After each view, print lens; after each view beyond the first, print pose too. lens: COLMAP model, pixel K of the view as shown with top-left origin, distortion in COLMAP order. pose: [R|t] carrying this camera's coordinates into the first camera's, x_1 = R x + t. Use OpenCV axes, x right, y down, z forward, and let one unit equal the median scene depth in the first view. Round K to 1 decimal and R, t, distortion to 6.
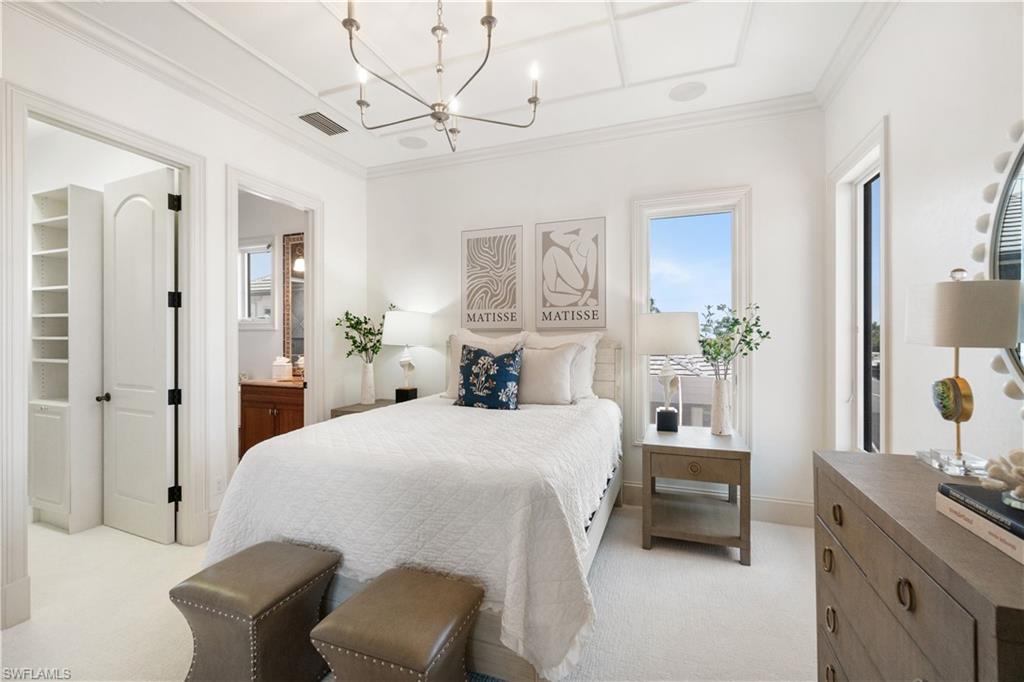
lens RADIAL K [[442.5, 0, 512.0], [0, 442.5, 341.0], [0, 0, 1]] dist [-0.002795, -0.000314]
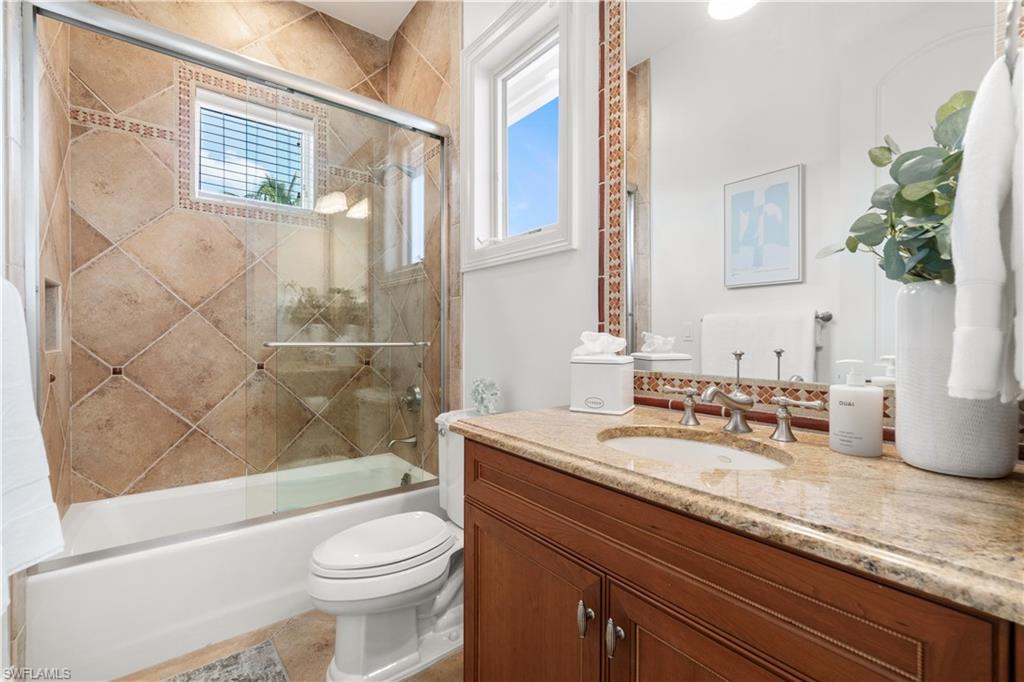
lens RADIAL K [[442.5, 0, 512.0], [0, 442.5, 341.0], [0, 0, 1]] dist [-0.002795, -0.000314]
pose [[0.850717, 0.004334, -0.525605, -0.412951], [-0.001607, 0.999983, 0.005644, 0.039627], [0.525621, -0.003957, 0.850710, 0.719607]]
